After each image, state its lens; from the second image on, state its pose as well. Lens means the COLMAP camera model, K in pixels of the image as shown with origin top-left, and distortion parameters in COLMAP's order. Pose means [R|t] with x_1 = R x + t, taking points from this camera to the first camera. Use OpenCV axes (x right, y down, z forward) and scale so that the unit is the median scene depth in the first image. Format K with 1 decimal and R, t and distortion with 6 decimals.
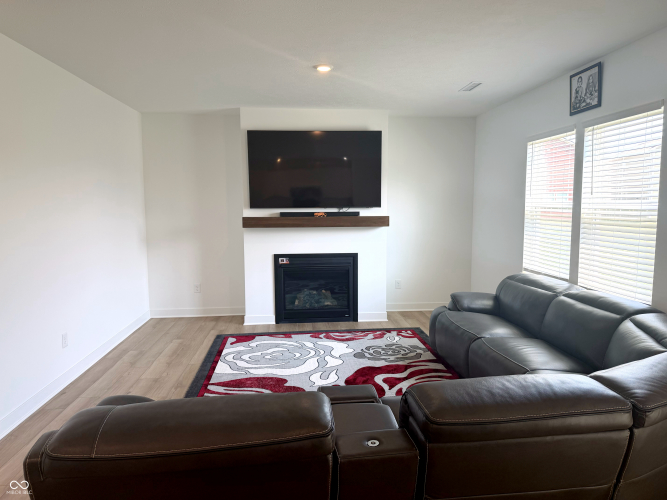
lens RADIAL K [[463.4, 0, 333.5], [0, 463.4, 250.0], [0, 0, 1]] dist [0.141483, -0.213167]
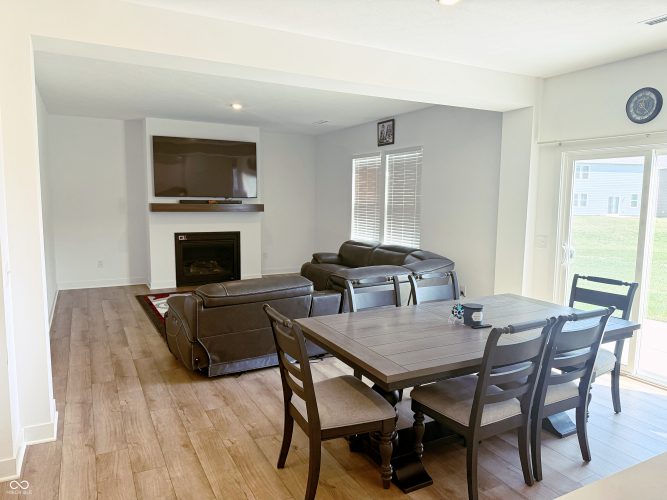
lens RADIAL K [[463.4, 0, 333.5], [0, 463.4, 250.0], [0, 0, 1]] dist [0.141483, -0.213167]
pose [[0.923674, -0.030967, 0.381926, -0.235726], [0.023908, 0.999445, 0.023216, 0.039316], [-0.382433, -0.012313, 0.923901, -0.388871]]
